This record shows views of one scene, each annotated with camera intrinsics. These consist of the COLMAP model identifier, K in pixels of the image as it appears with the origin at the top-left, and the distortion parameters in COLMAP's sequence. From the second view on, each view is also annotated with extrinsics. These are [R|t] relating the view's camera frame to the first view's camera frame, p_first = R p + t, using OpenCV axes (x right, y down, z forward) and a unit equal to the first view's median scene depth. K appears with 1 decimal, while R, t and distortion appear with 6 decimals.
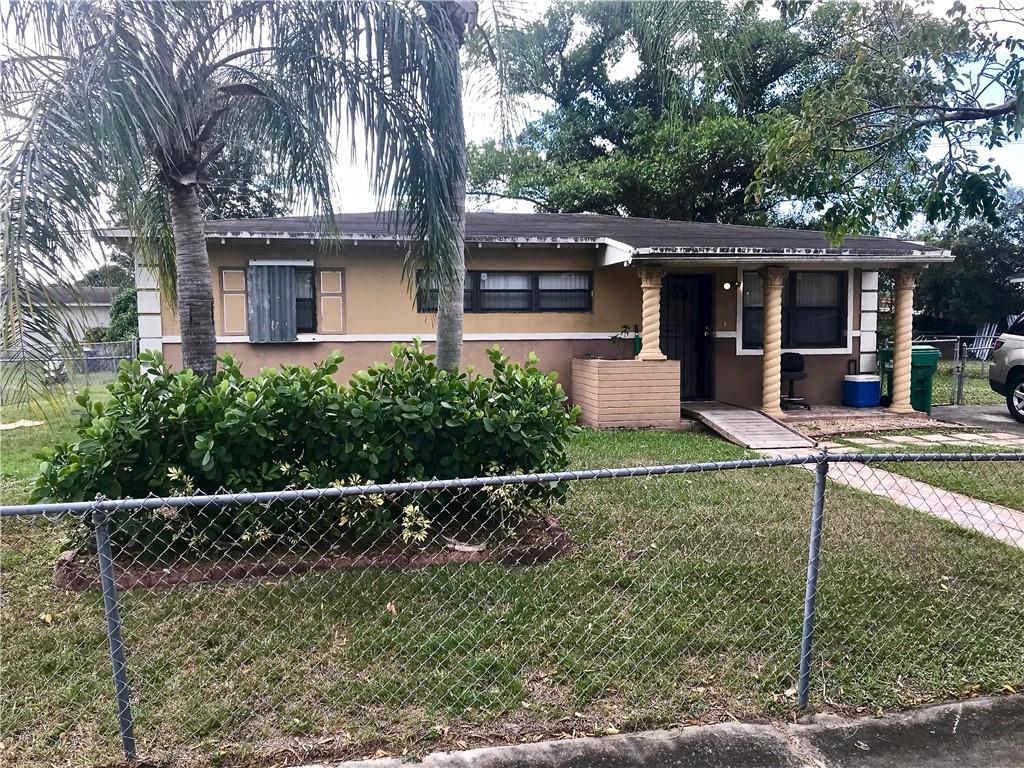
lens RADIAL K [[833.9, 0, 512.0], [0, 833.9, 384.0], [0, 0, 1]] dist [0.089668, -0.180195]
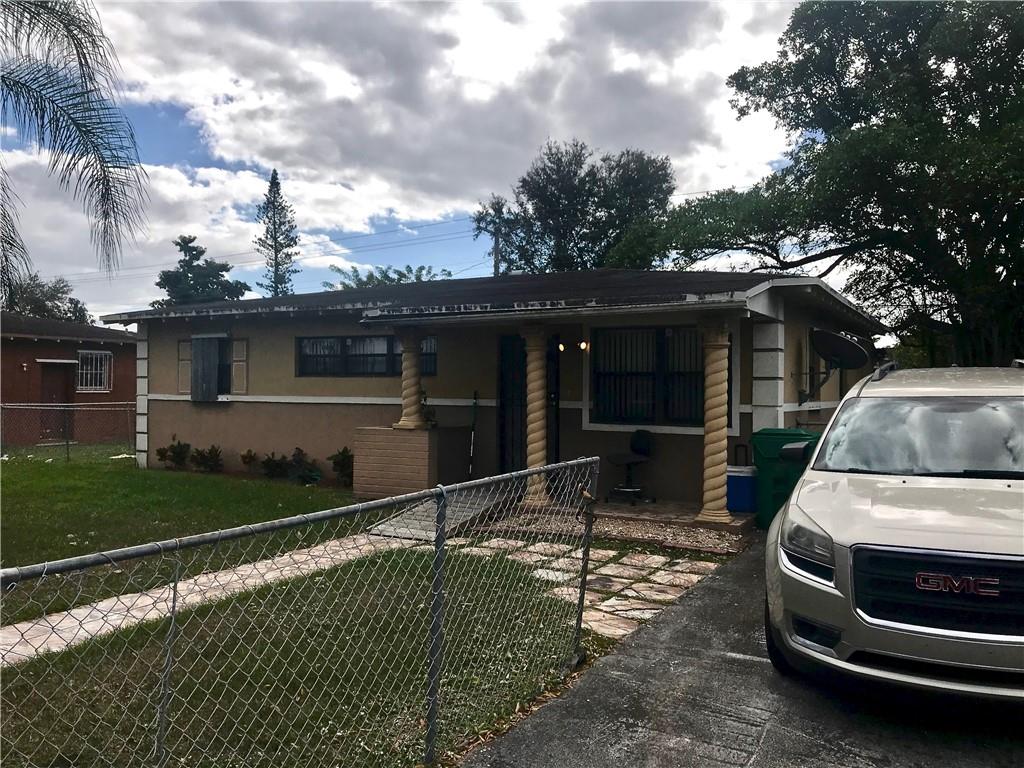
lens RADIAL K [[833.9, 0, 512.0], [0, 833.9, 384.0], [0, 0, 1]] dist [0.089668, -0.180195]
pose [[0.760374, 0.010408, -0.649402, 0.825773], [-0.056393, 0.997153, -0.050048, -0.038276], [0.647033, 0.074677, 0.758796, 0.363572]]
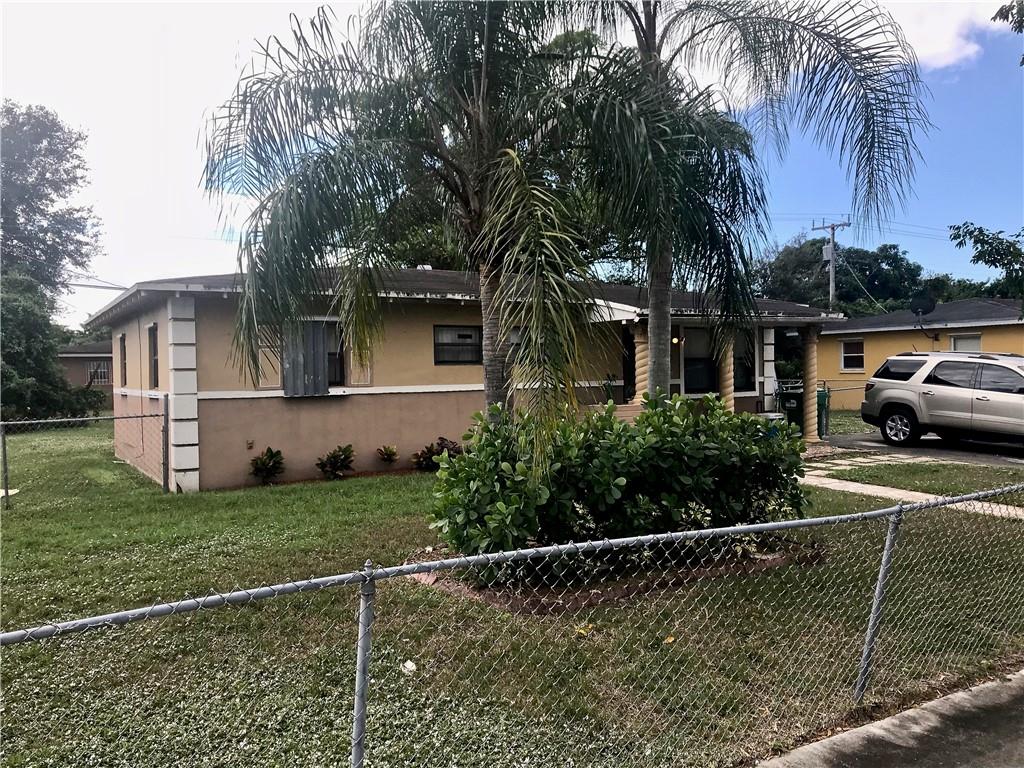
lens RADIAL K [[833.9, 0, 512.0], [0, 833.9, 384.0], [0, 0, 1]] dist [0.089668, -0.180195]
pose [[0.945717, -0.016573, 0.324568, -0.373737], [0.036262, 0.997844, -0.054708, 0.000174], [-0.322961, 0.063508, 0.944279, -0.036209]]
